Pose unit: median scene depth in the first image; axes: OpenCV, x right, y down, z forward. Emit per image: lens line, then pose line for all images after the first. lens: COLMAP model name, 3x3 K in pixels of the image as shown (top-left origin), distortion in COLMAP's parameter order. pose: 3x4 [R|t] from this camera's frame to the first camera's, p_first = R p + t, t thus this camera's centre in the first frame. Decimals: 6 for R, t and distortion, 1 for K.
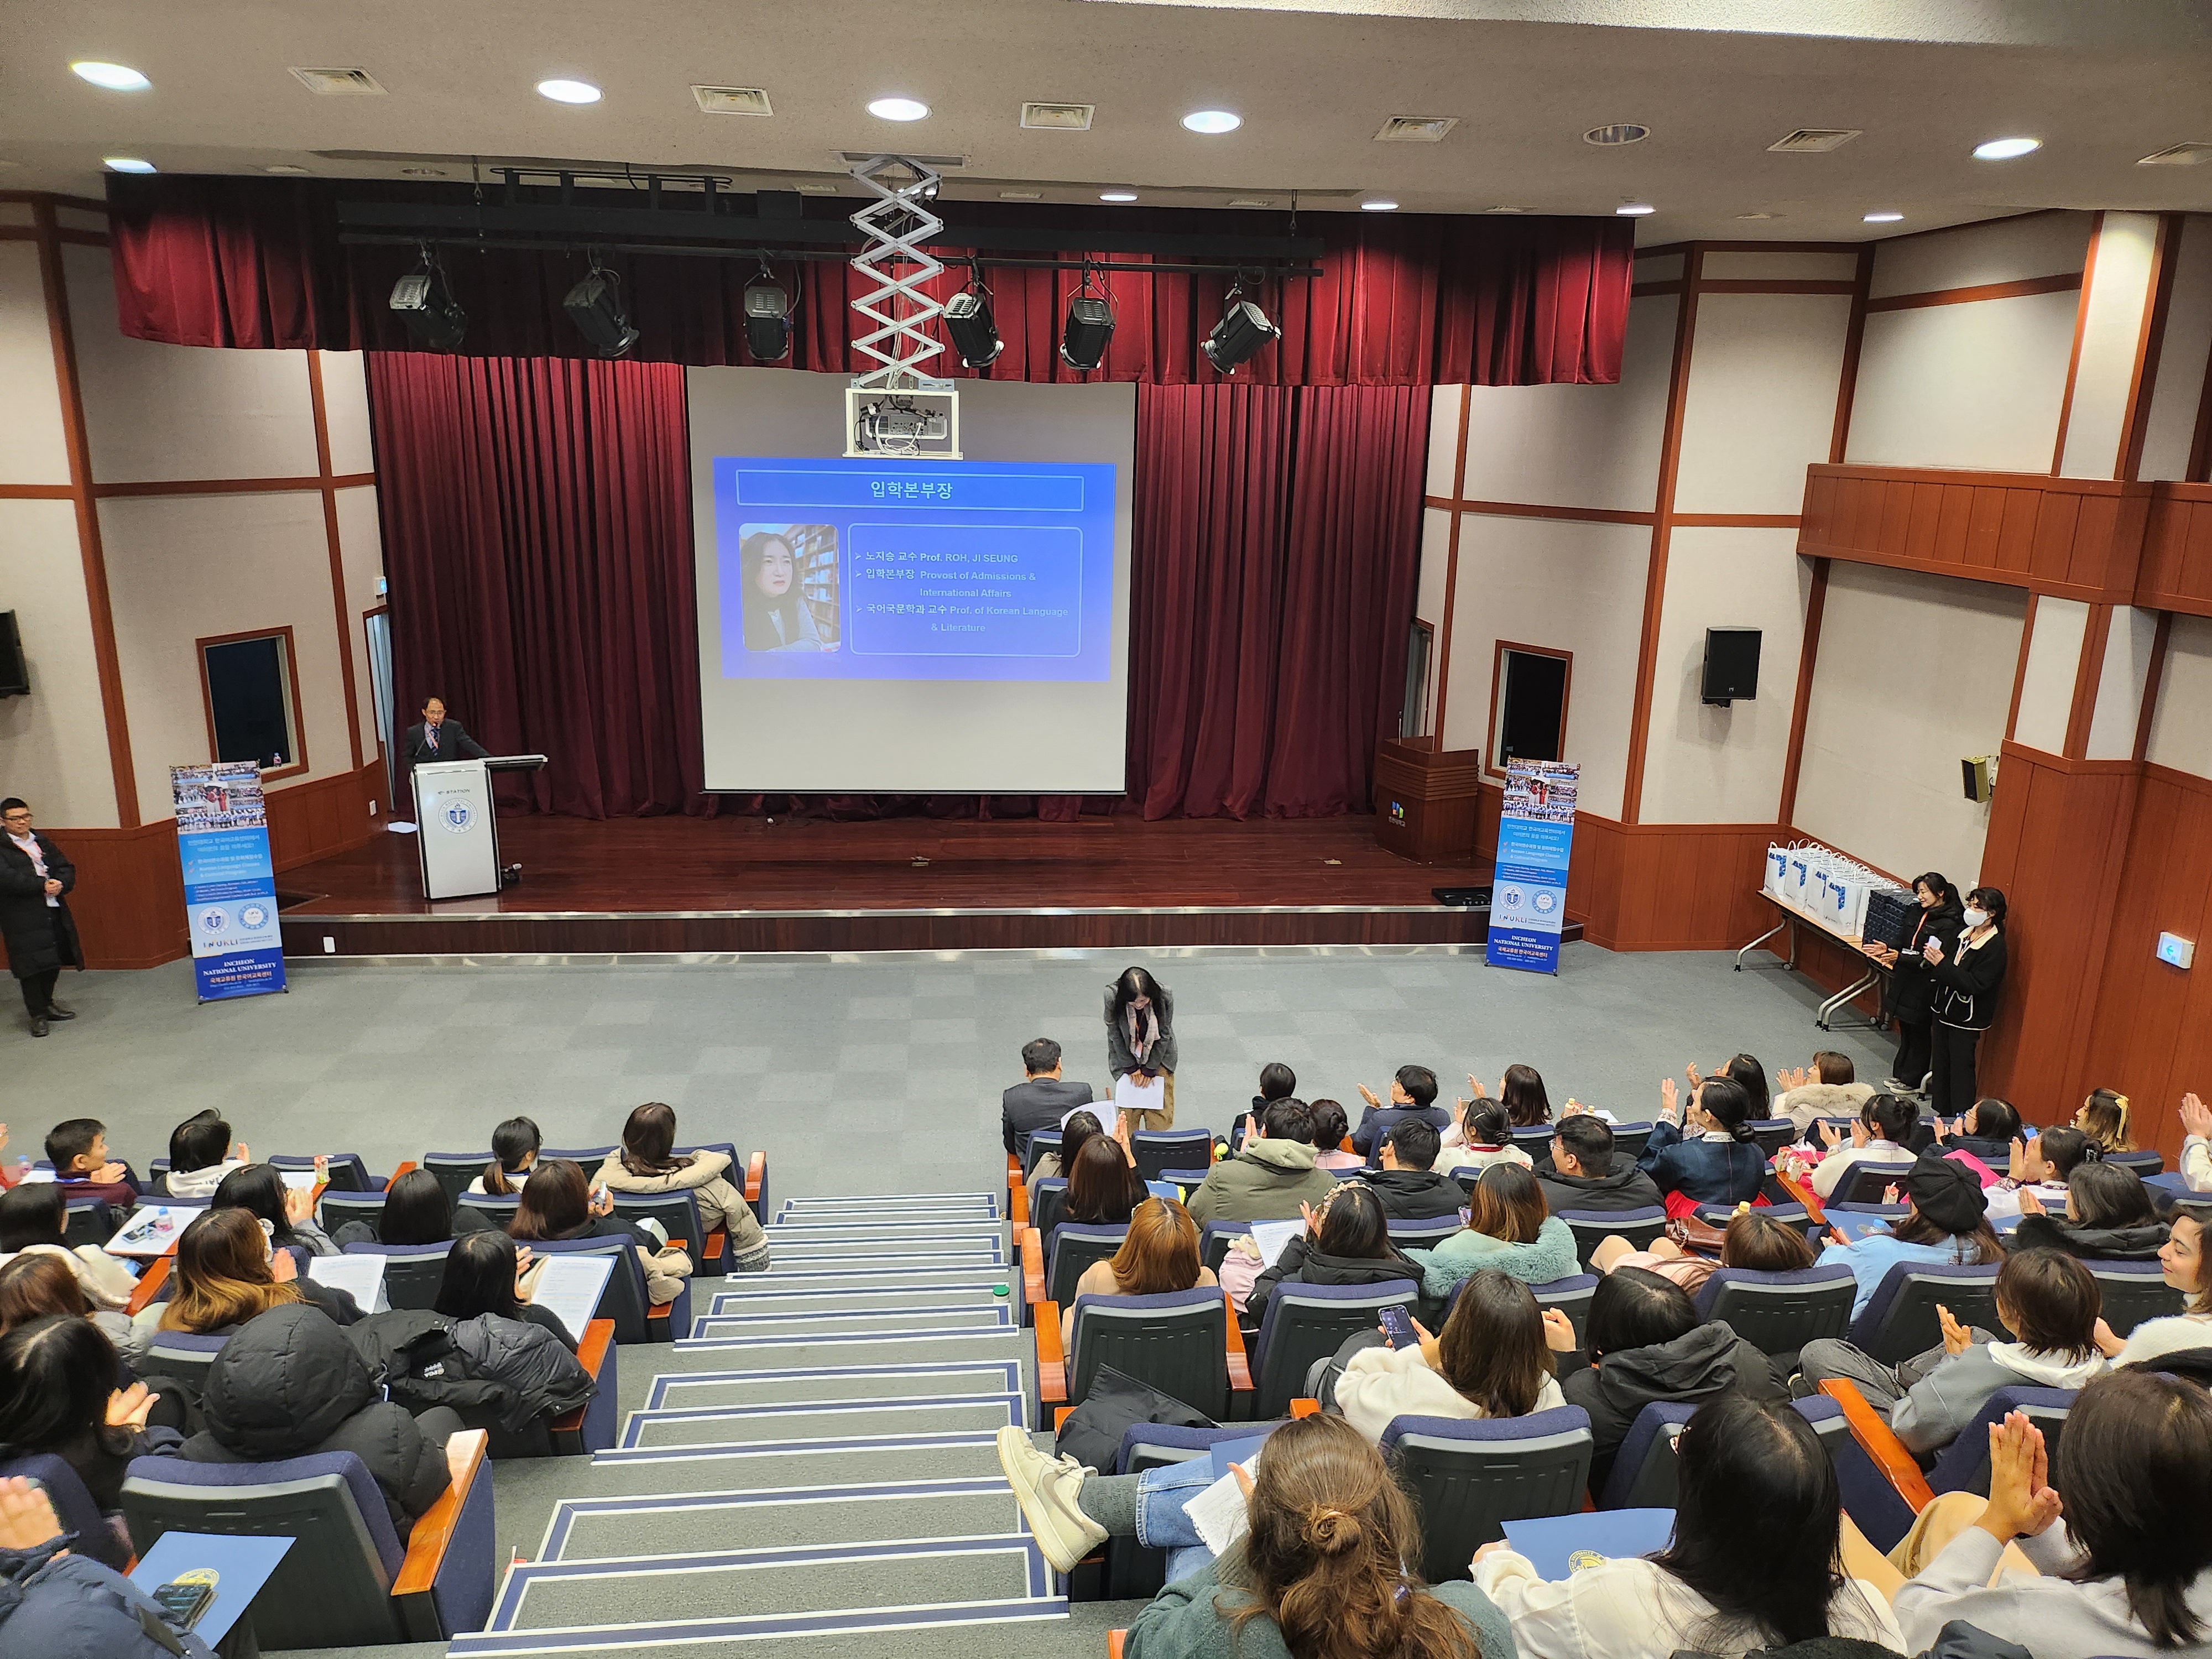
lens RADIAL K [[1561.8, 0, 1120.1], [0, 1561.8, 844.5], [0, 0, 1]] dist [0.077096, -0.079205]
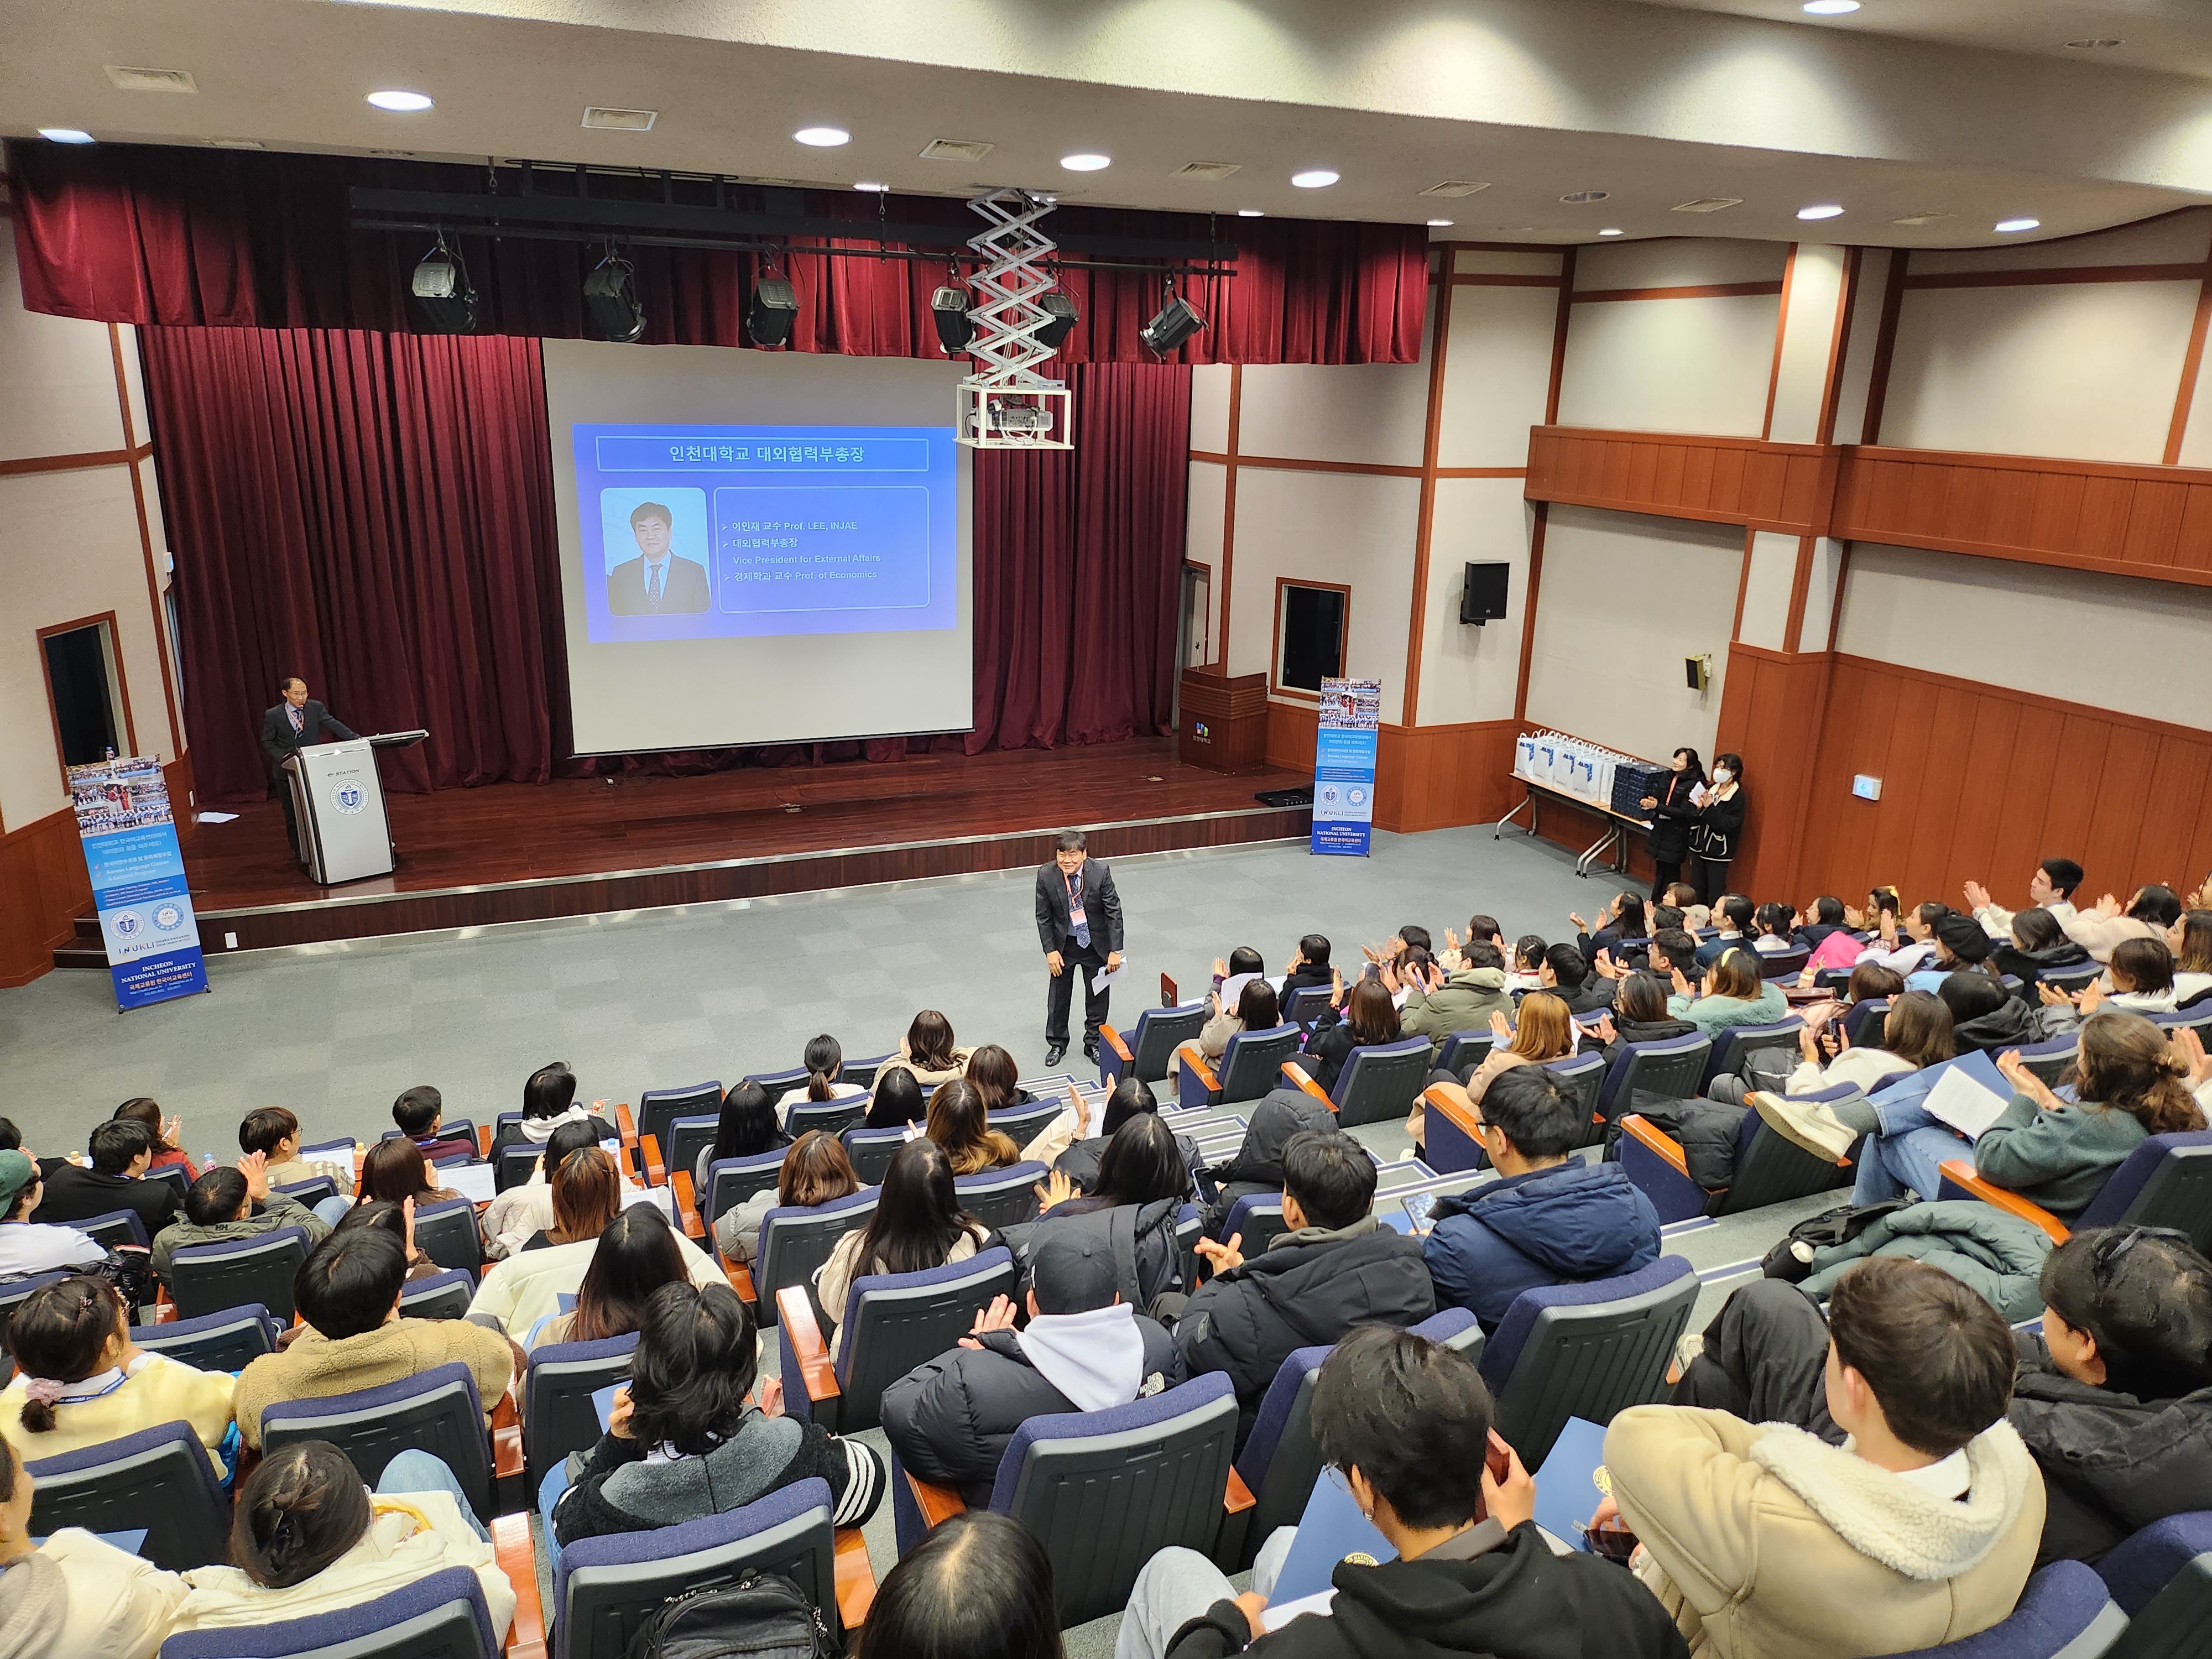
lens RADIAL K [[1561.8, 0, 1125.7], [0, 1561.8, 842.3], [0, 0, 1]] dist [0.077096, -0.079205]
pose [[0.950086, -0.088863, 0.299066, -0.257066], [0.076070, 0.995630, 0.054174, -0.006862], [-0.302573, -0.028720, 0.952693, -0.082674]]
